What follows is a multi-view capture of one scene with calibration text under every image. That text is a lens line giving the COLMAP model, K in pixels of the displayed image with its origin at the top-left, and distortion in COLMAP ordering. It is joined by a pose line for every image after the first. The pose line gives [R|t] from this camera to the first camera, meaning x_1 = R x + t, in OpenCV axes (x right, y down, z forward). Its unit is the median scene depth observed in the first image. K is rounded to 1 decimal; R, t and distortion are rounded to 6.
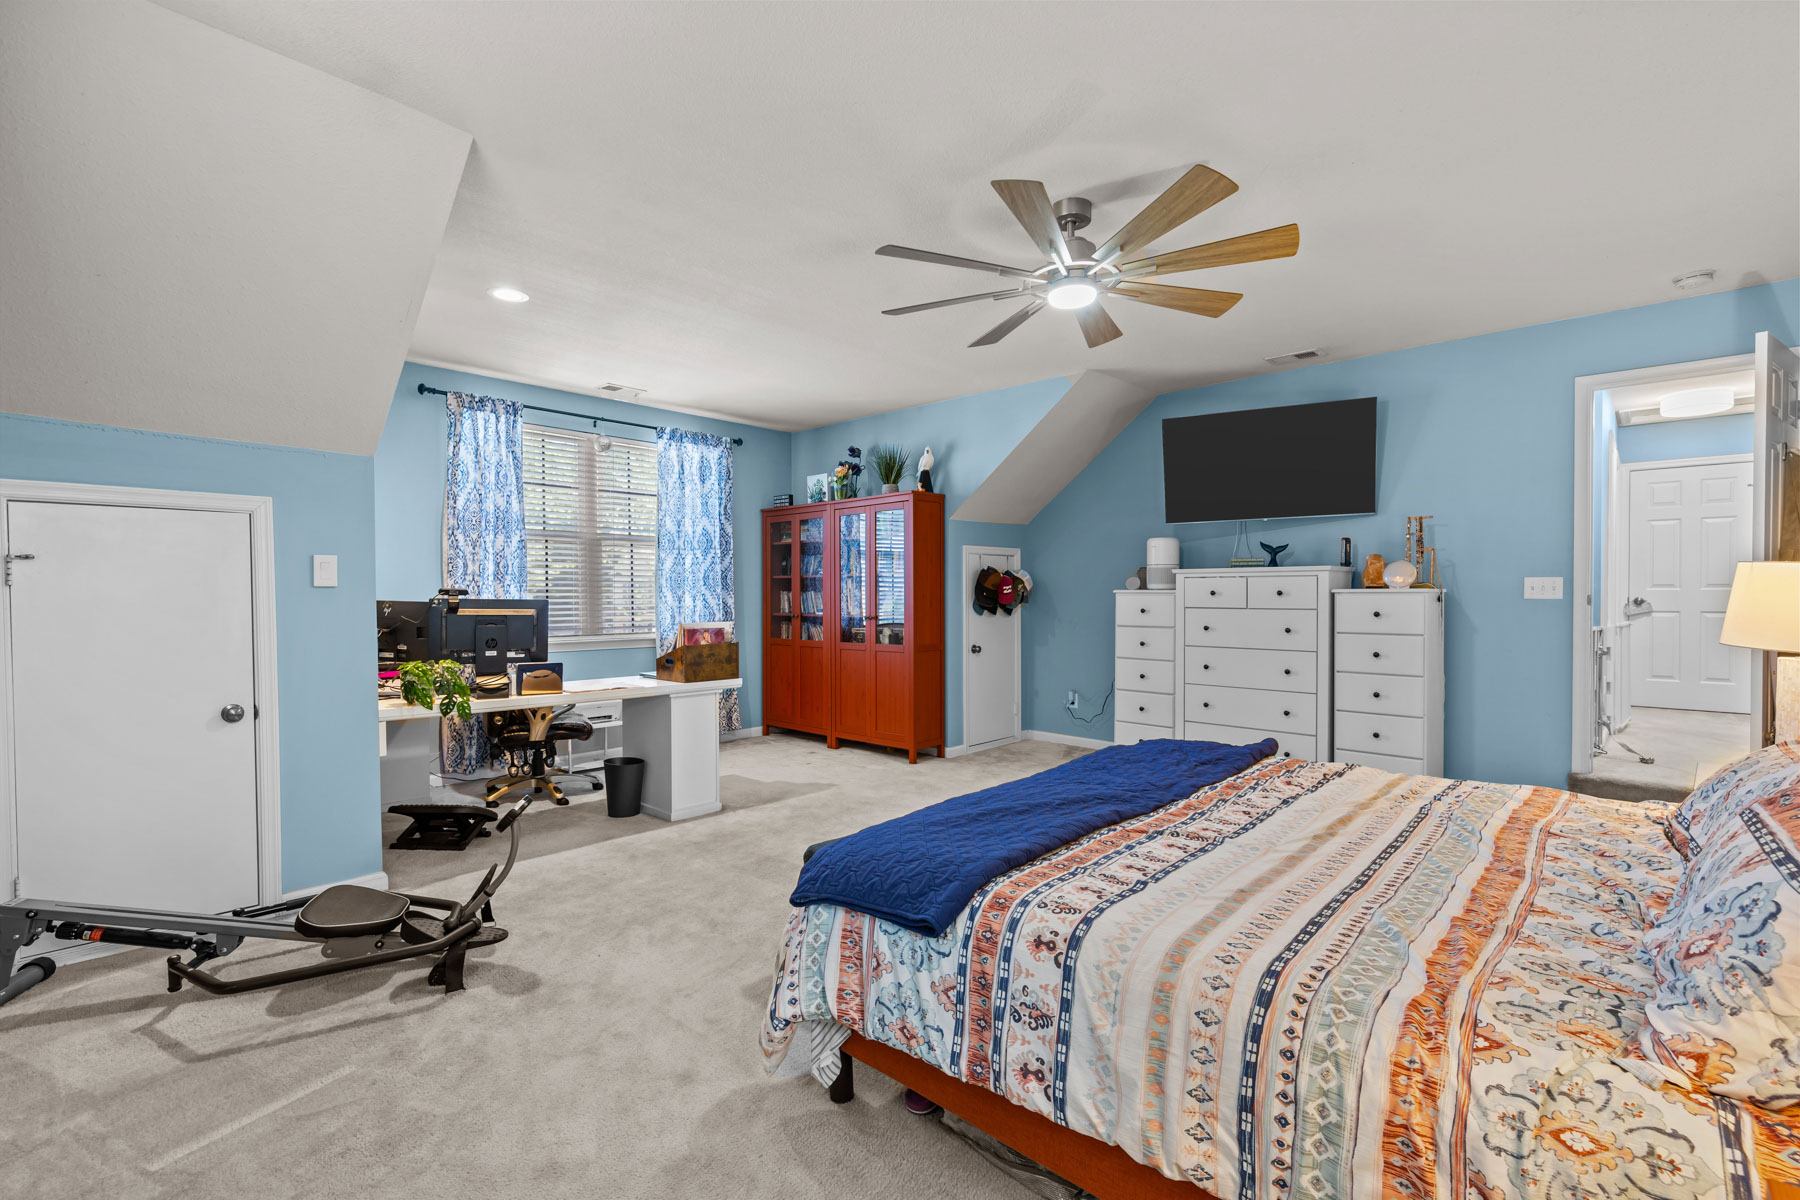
lens RADIAL K [[808.2, 0, 891.9], [0, 808.2, 601.5], [0, 0, 1]] dist [0.004833, 0.000434]
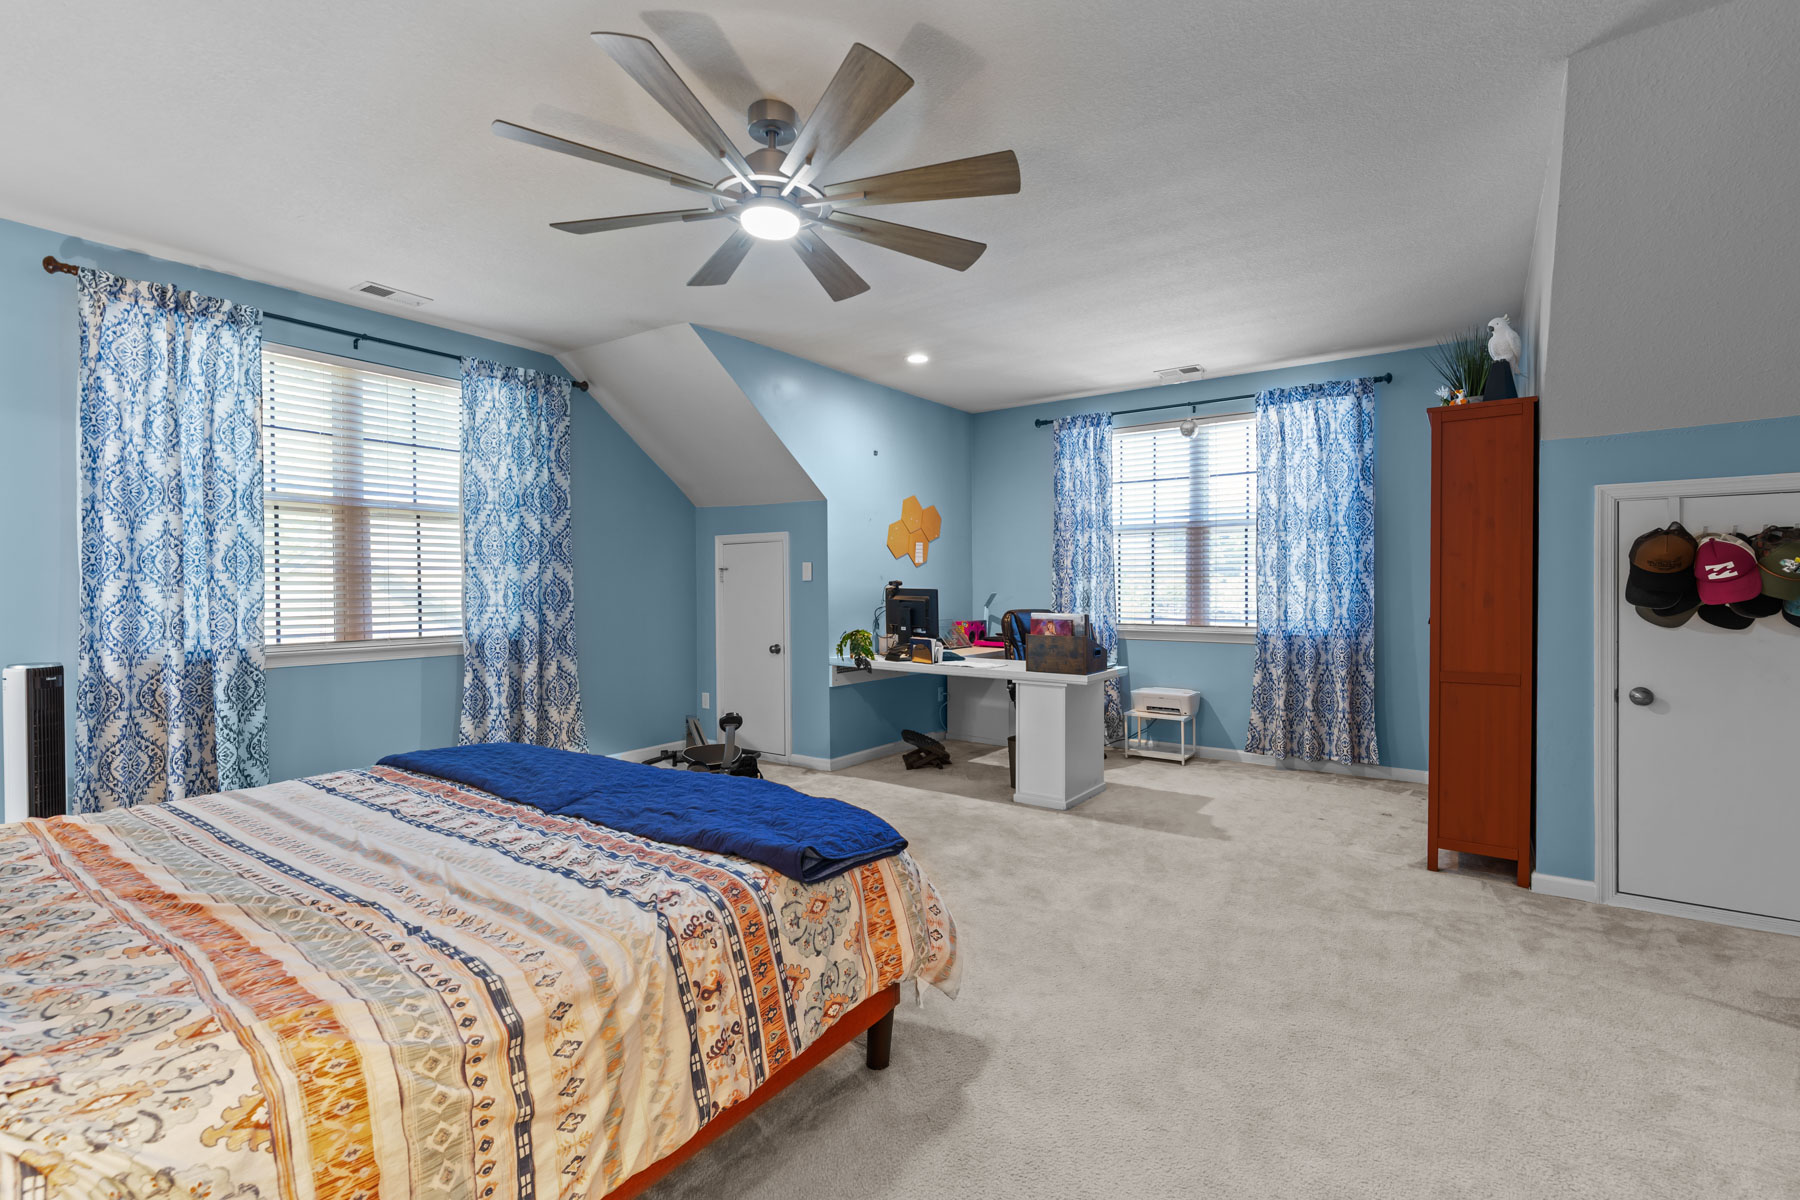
lens RADIAL K [[797.3, 0, 899.7], [0, 797.3, 595.5], [0, 0, 1]] dist [0.002301, 0.000414]
pose [[0.141308, 0.012345, -0.989889, 0.737173], [-0.005396, 0.999917, 0.011700, -0.006686], [0.989951, 0.003688, 0.141363, 0.707129]]
